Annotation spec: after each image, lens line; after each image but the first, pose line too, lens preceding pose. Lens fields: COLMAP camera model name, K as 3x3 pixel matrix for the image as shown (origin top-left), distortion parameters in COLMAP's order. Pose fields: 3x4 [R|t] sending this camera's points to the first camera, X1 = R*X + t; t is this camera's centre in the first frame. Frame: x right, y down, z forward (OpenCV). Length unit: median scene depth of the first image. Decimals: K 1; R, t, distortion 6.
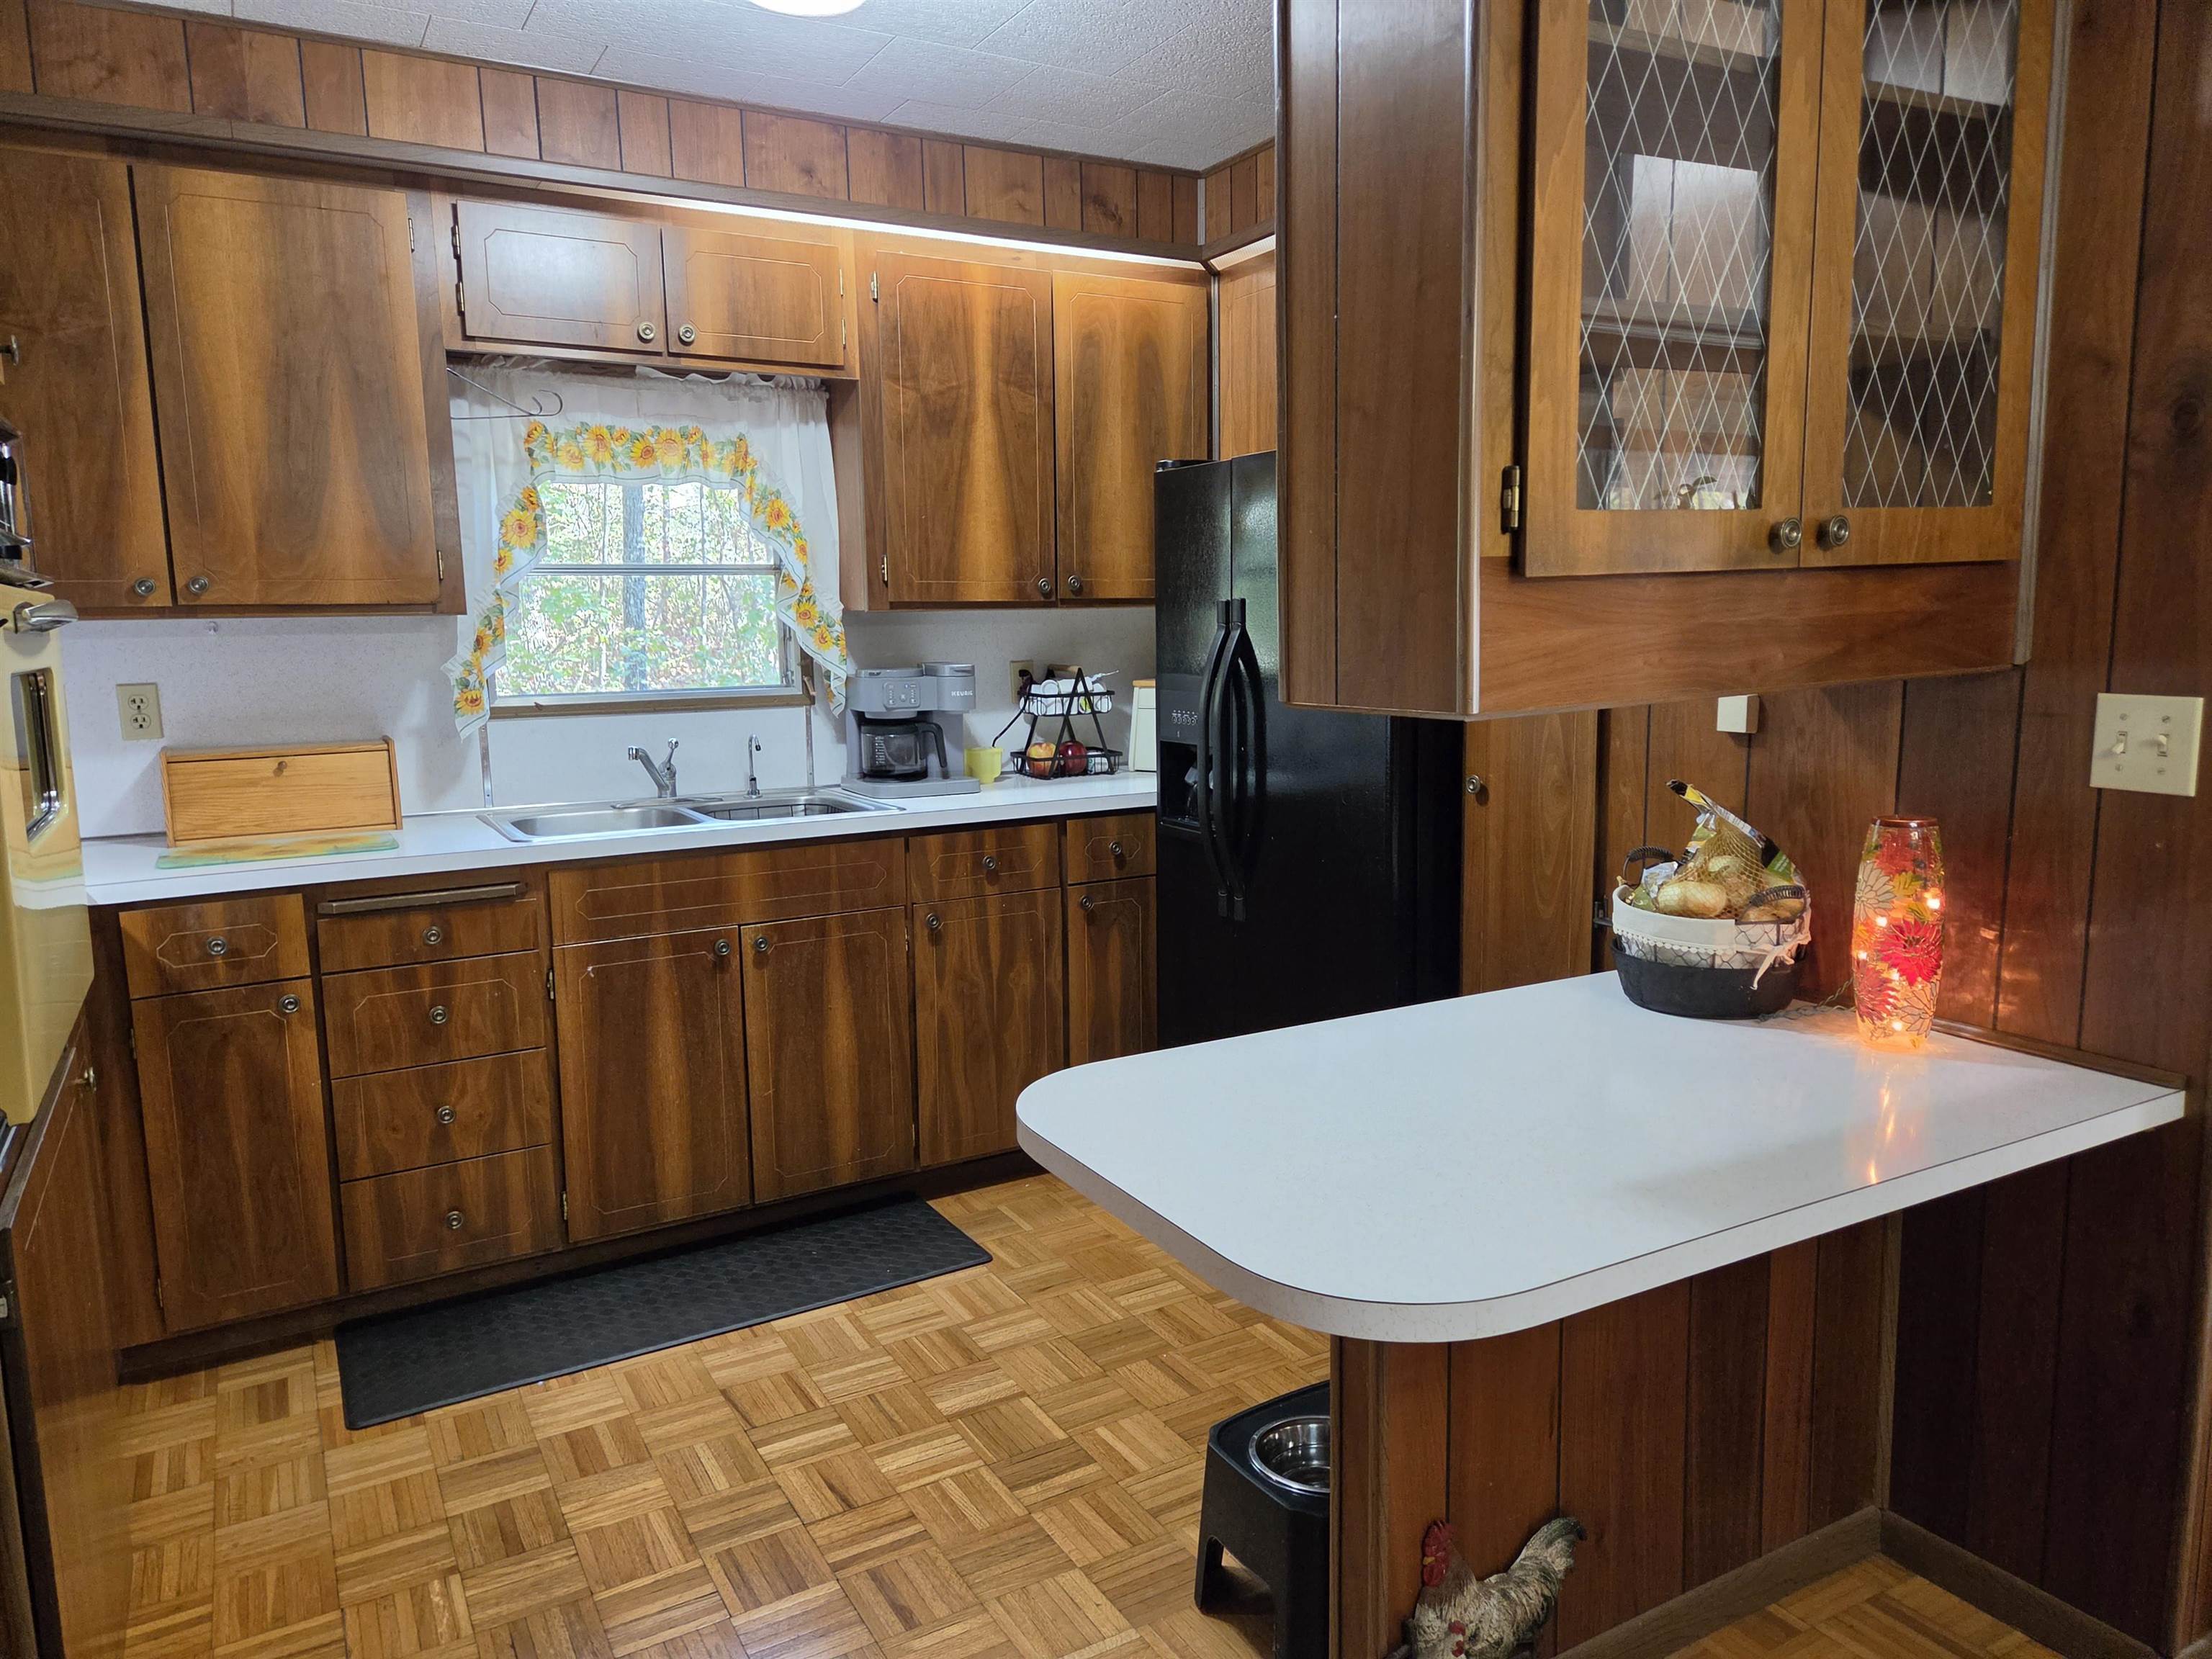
lens RADIAL K [[1476.9, 0, 1092.6], [0, 1476.9, 819.2], [0, 0, 1]] dist [0.052361, -0.028559]
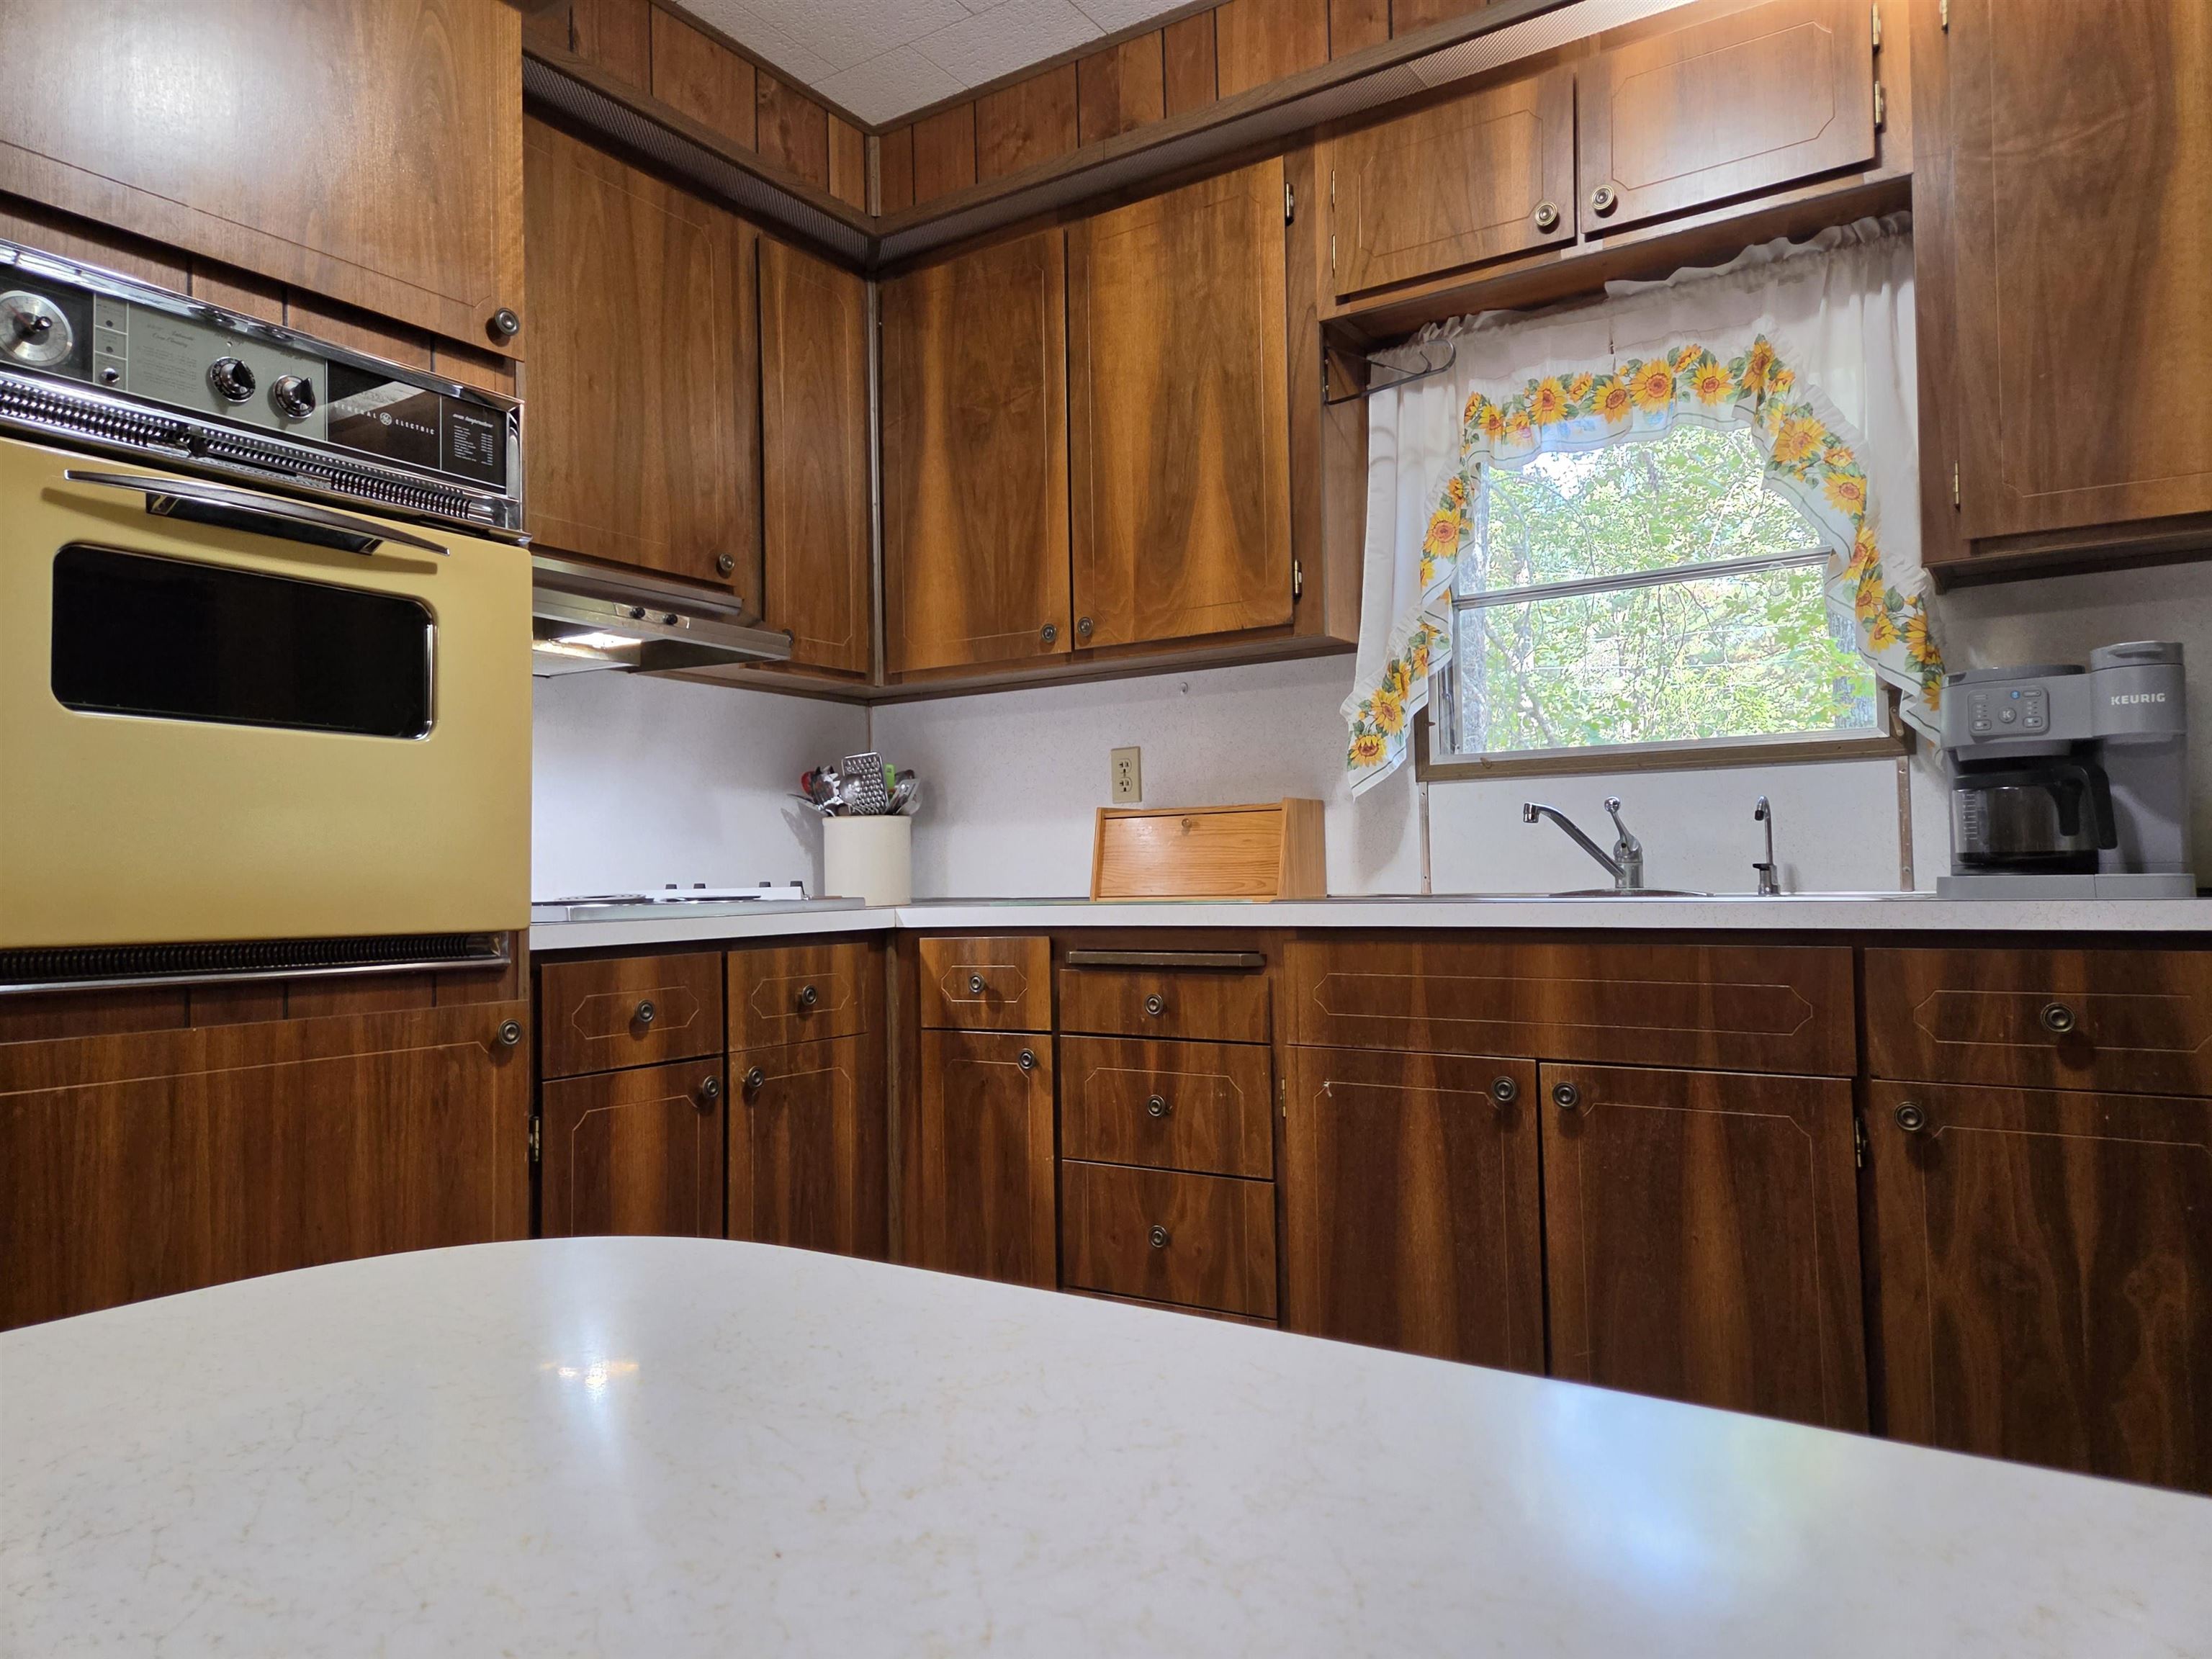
lens RADIAL K [[1476.9, 0, 1121.1], [0, 1476.9, 839.3], [0, 0, 1]] dist [0.052361, -0.028559]
pose [[0.460055, -0.018380, -0.887700, 0.256601], [-0.116719, 0.989858, -0.080985, 0.054277], [0.880185, 0.140869, 0.453243, 0.584300]]
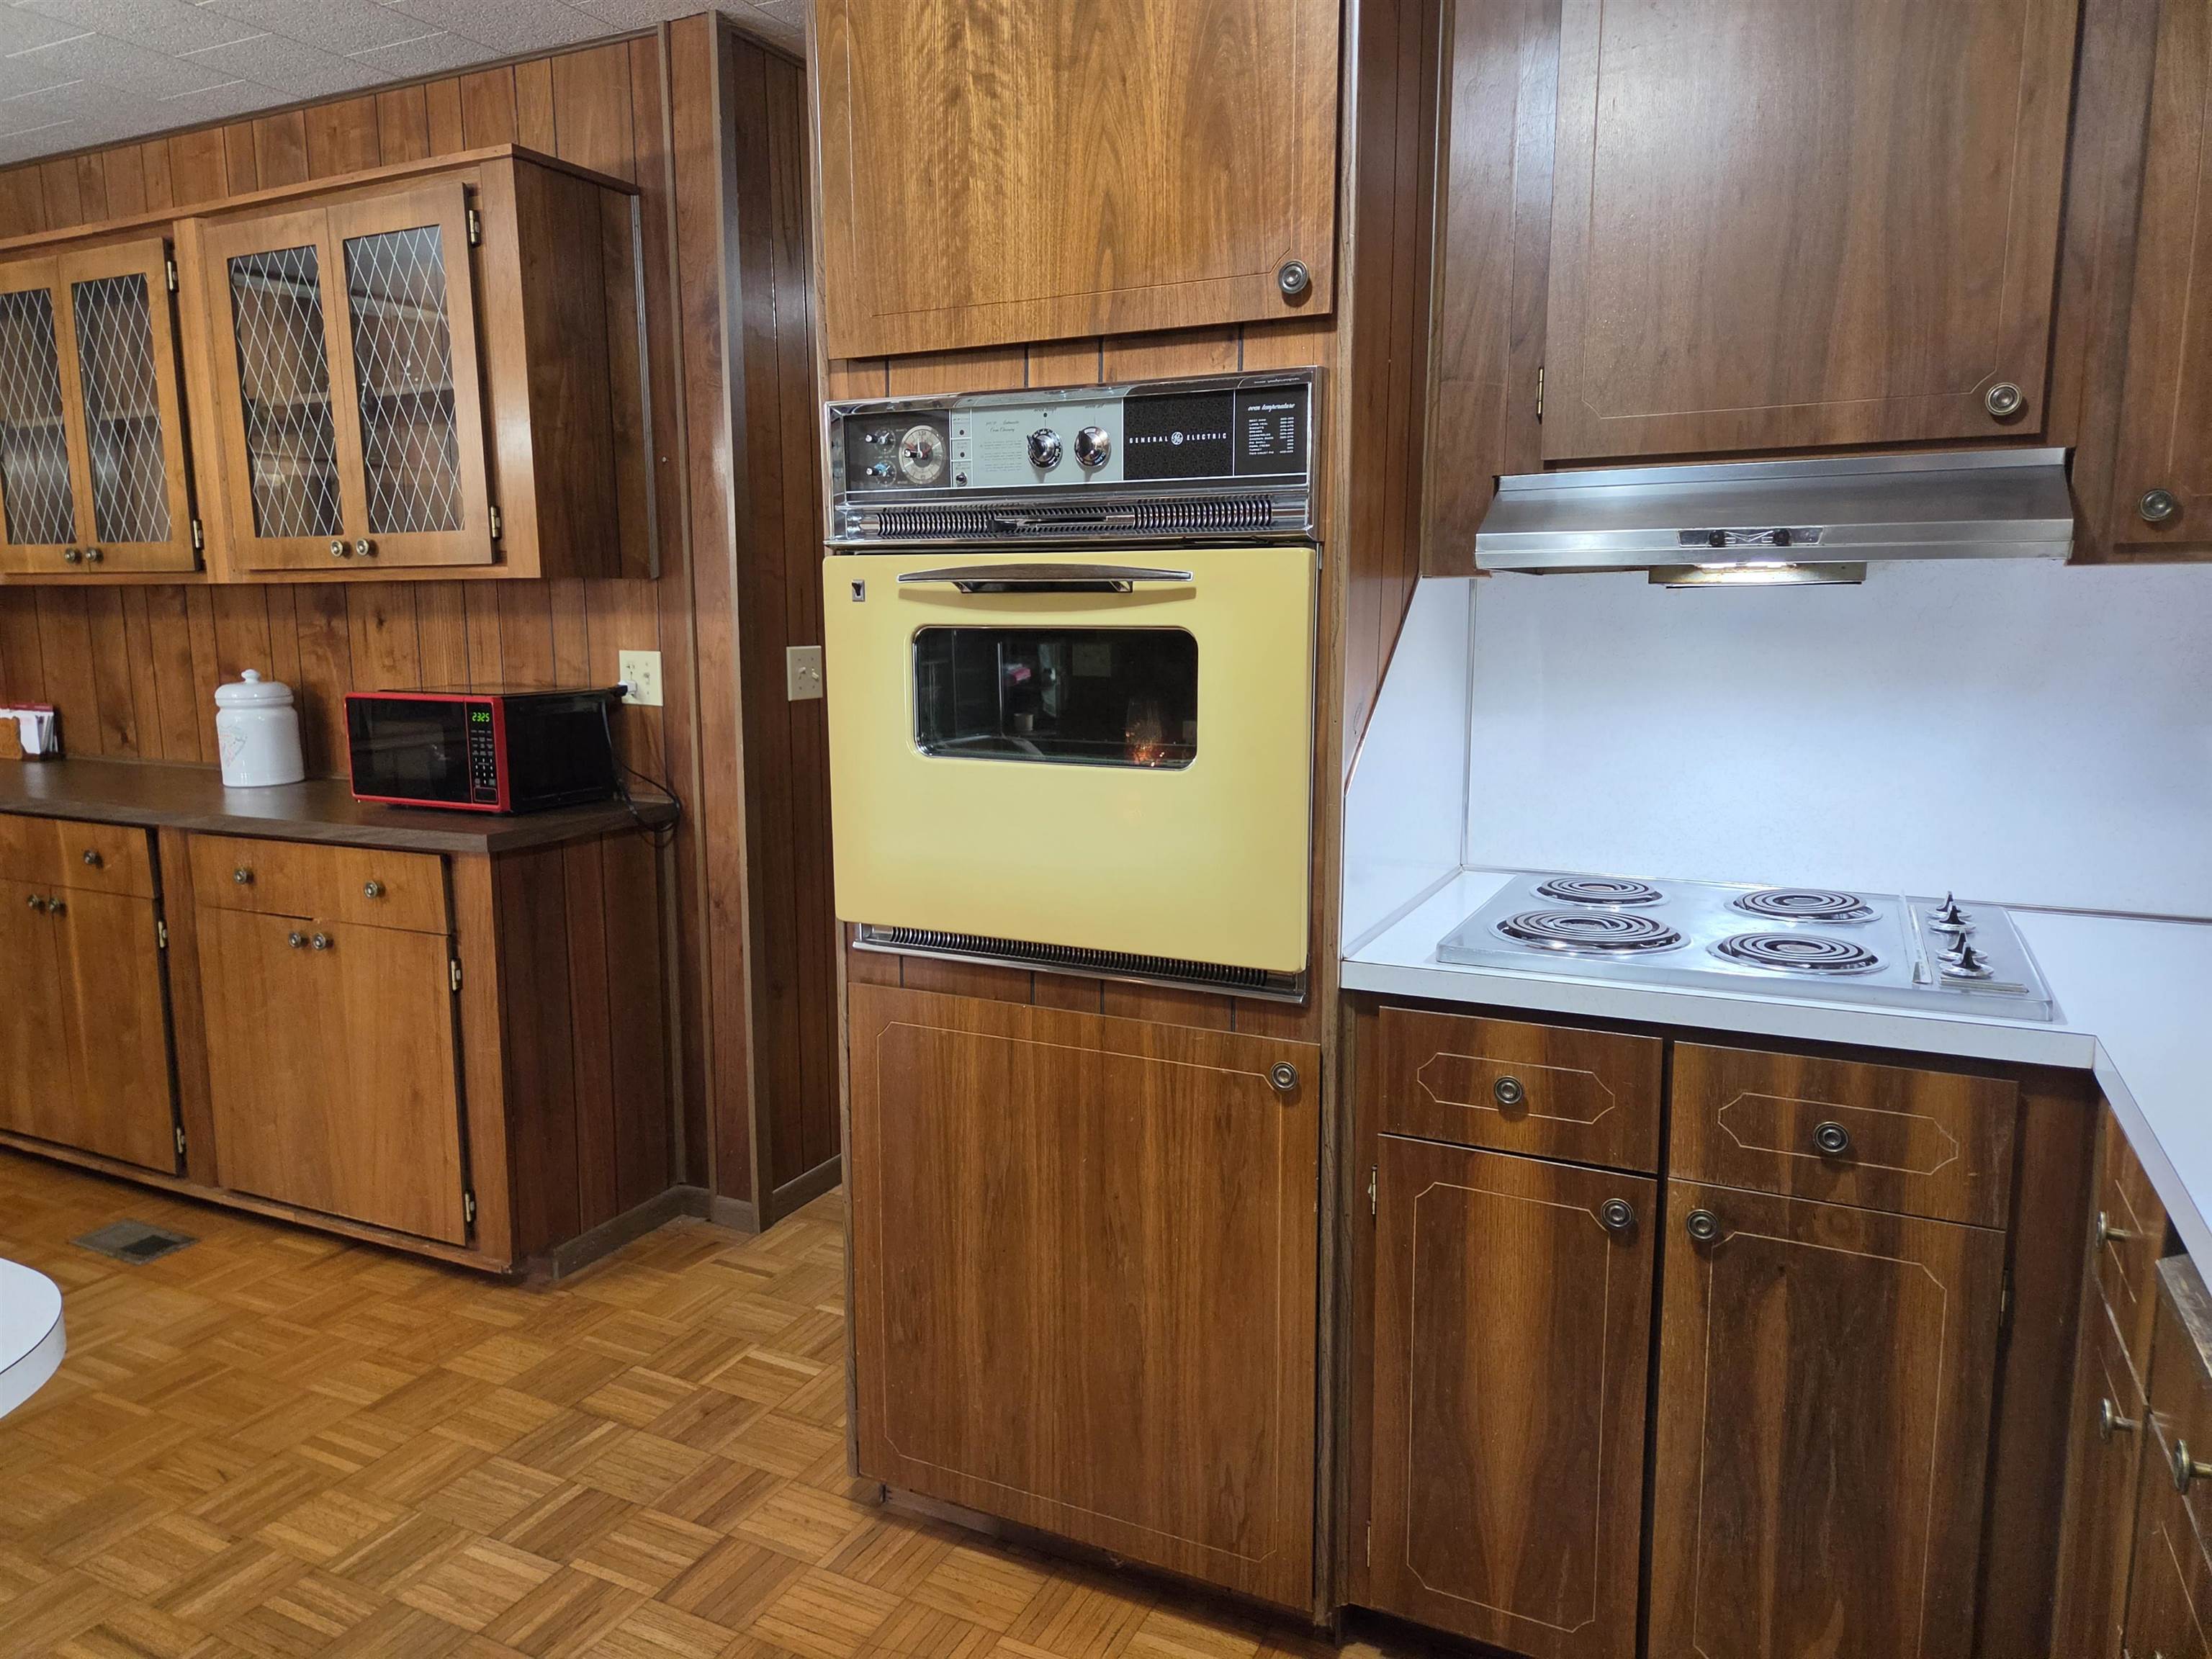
lens RADIAL K [[1476.9, 0, 1096.4], [0, 1476.9, 829.7], [0, 0, 1]] dist [0.052361, -0.028559]
pose [[-0.834667, 0.102045, -0.541219, -0.056641], [-0.060474, 0.959763, 0.274223, -0.139045], [0.547424, 0.261615, -0.794911, 1.061768]]
